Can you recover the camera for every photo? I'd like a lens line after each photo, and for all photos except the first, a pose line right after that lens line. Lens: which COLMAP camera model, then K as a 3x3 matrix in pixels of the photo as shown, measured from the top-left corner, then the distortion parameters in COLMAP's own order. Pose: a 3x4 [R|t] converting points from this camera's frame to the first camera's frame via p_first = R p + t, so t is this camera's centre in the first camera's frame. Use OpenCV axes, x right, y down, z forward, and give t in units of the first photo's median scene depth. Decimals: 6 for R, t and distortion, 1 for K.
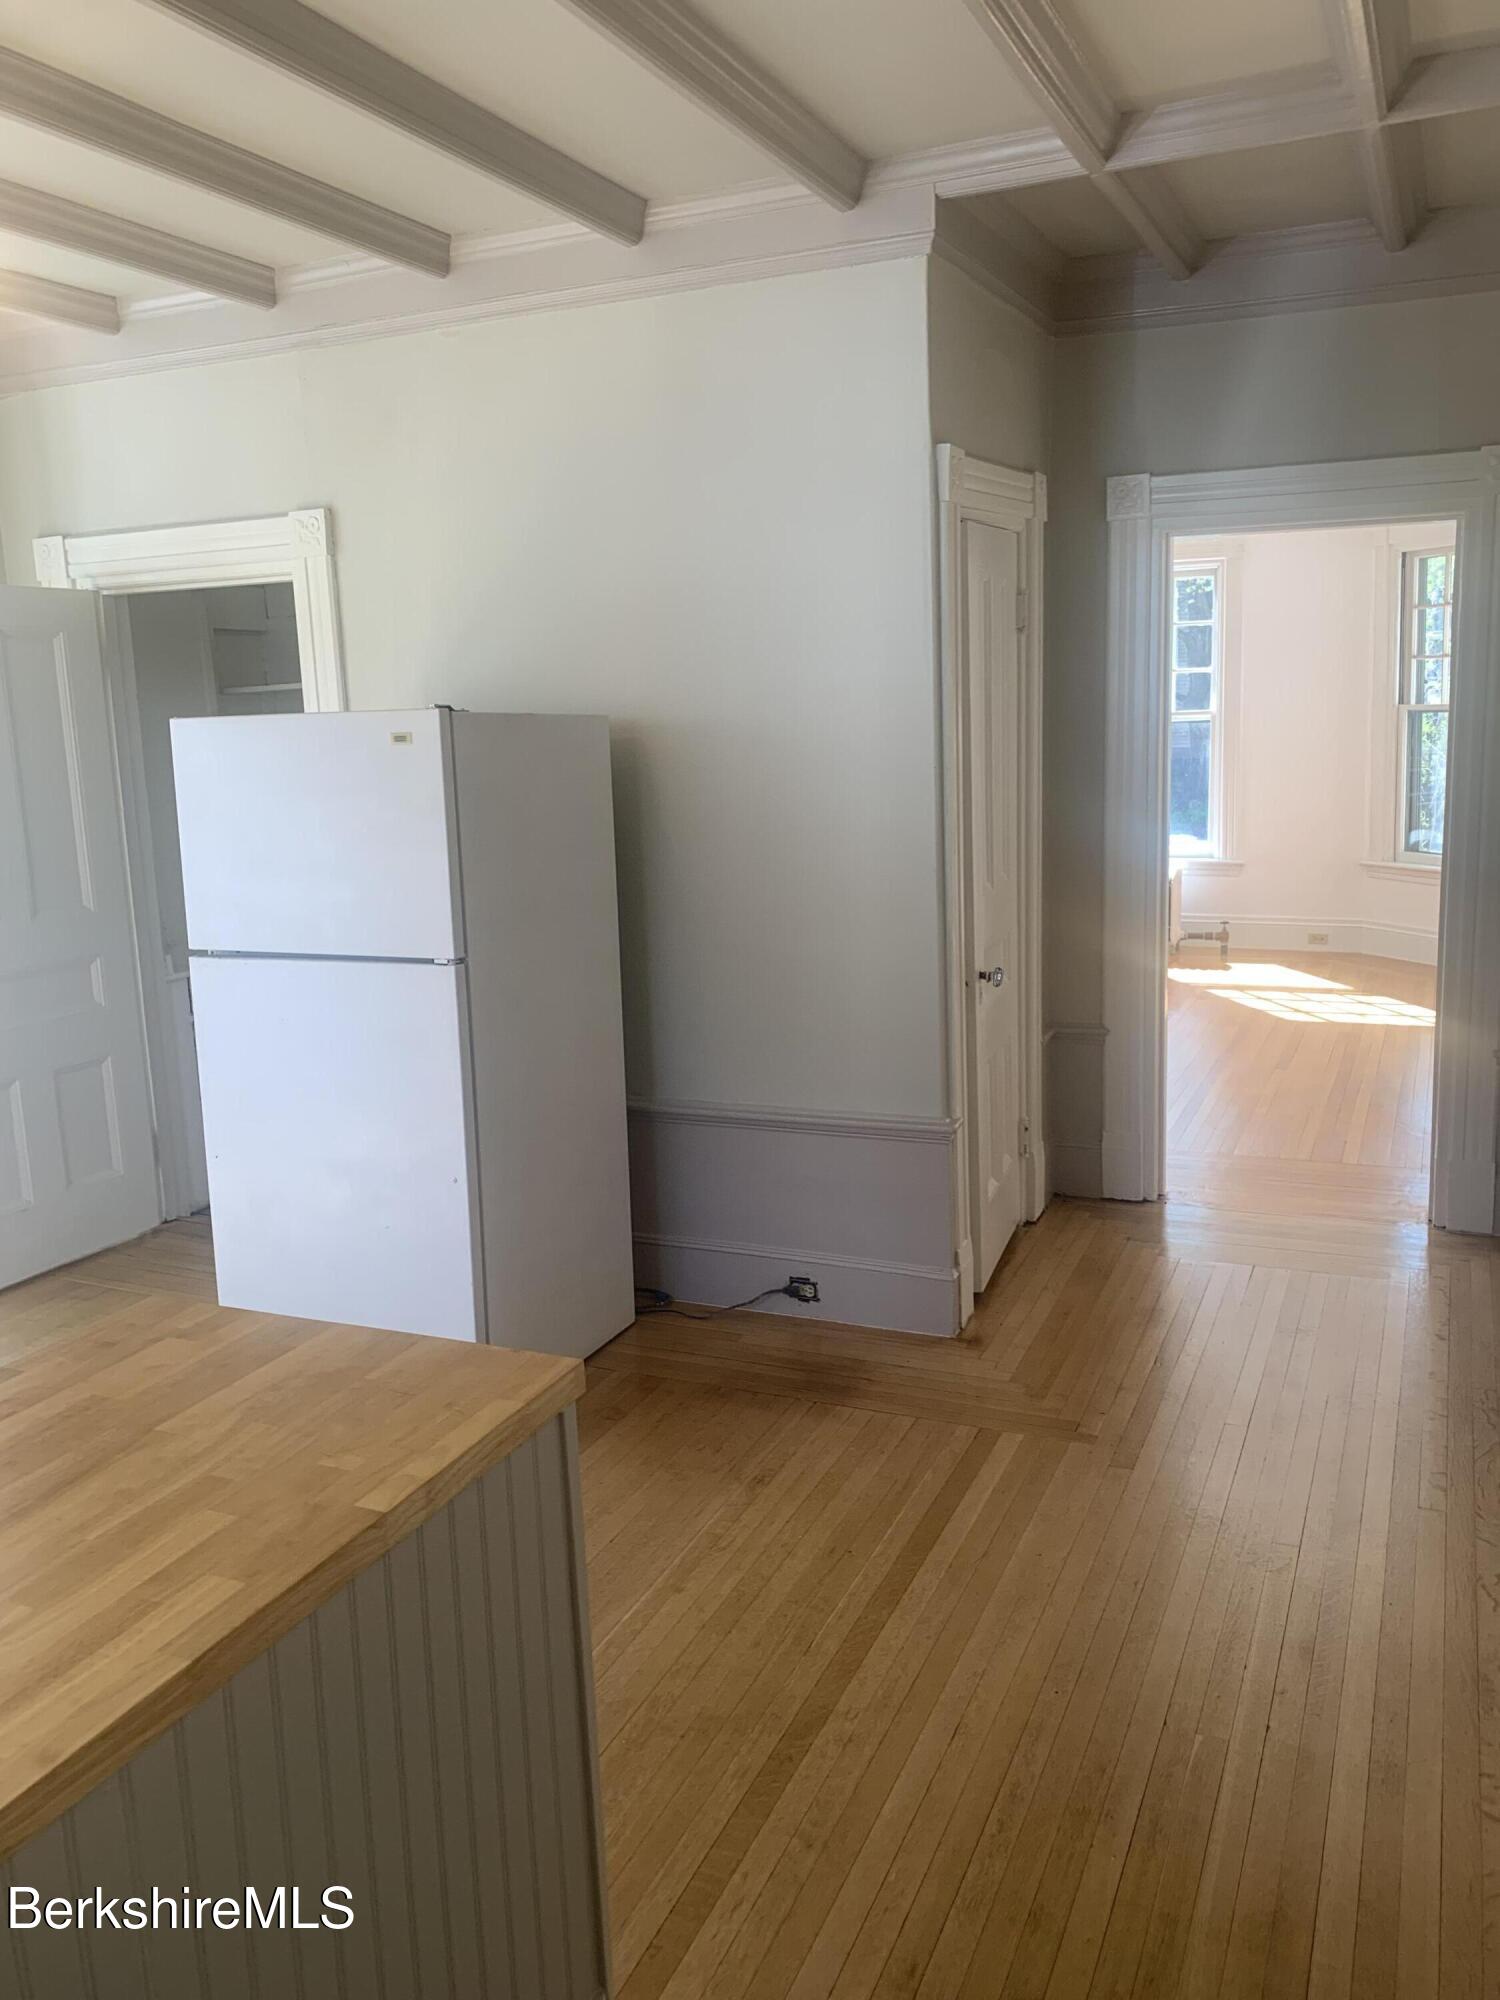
lens RADIAL K [[1540.4, 0, 756.7], [0, 1540.4, 971.8], [0, 0, 1]] dist [-0.000315, -0.006110]
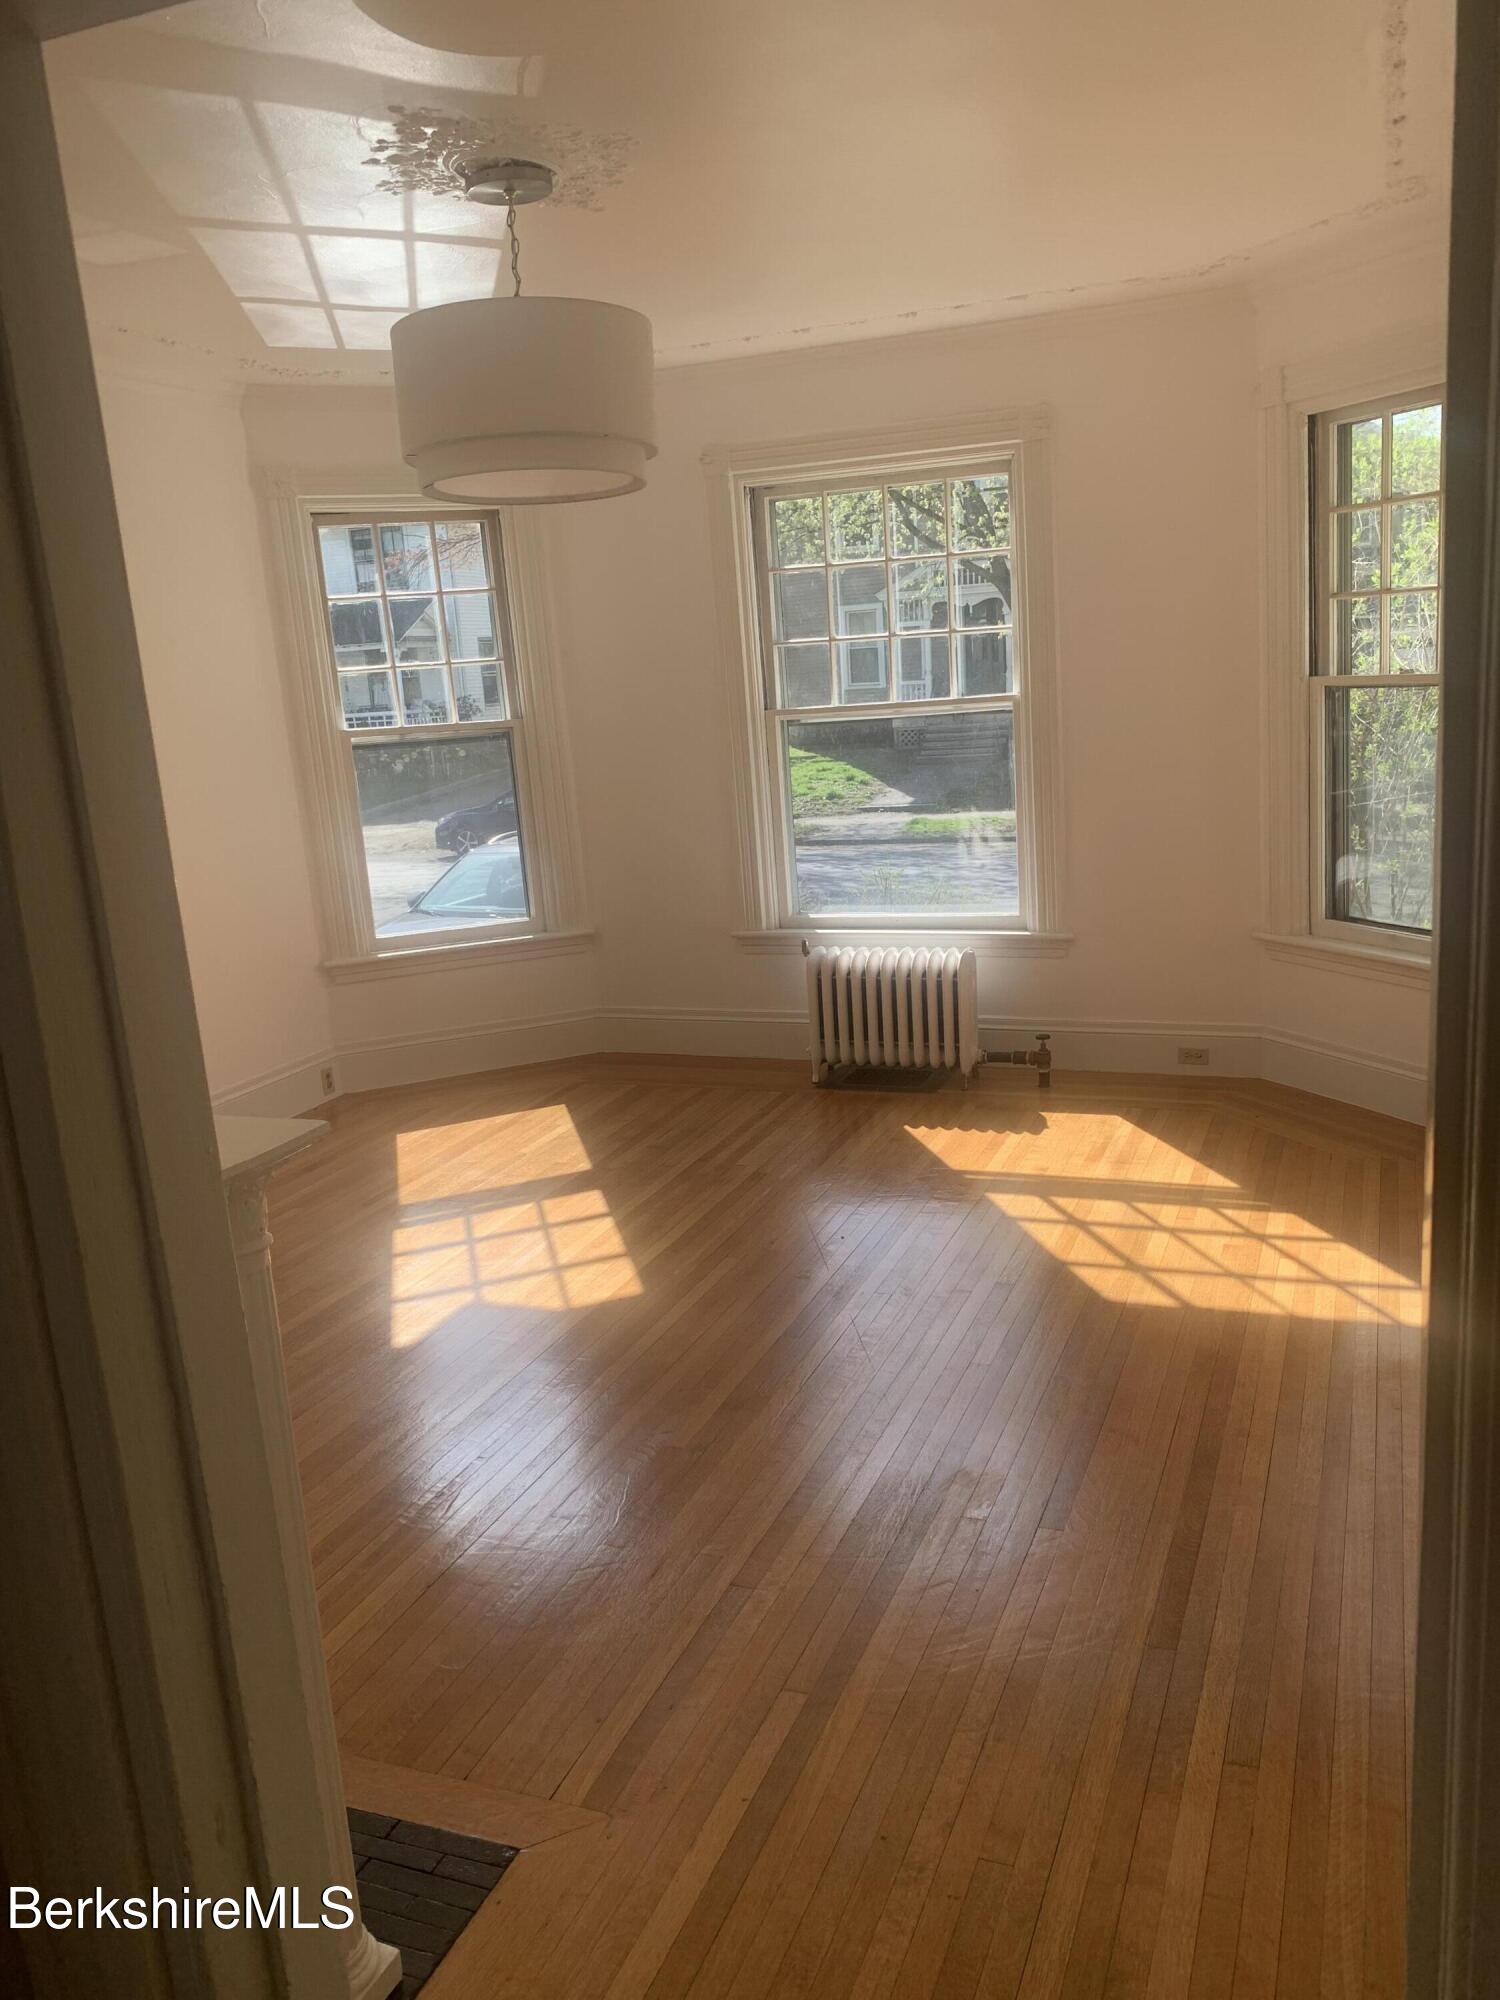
lens RADIAL K [[1540.4, 0, 754.5], [0, 1540.4, 996.3], [0, 0, 1]] dist [-0.000315, -0.006110]
pose [[0.998753, -0.034458, 0.036115, 0.173438], [0.033599, 0.999144, 0.024122, -0.070111], [-0.036915, -0.022878, 0.999056, 0.402500]]
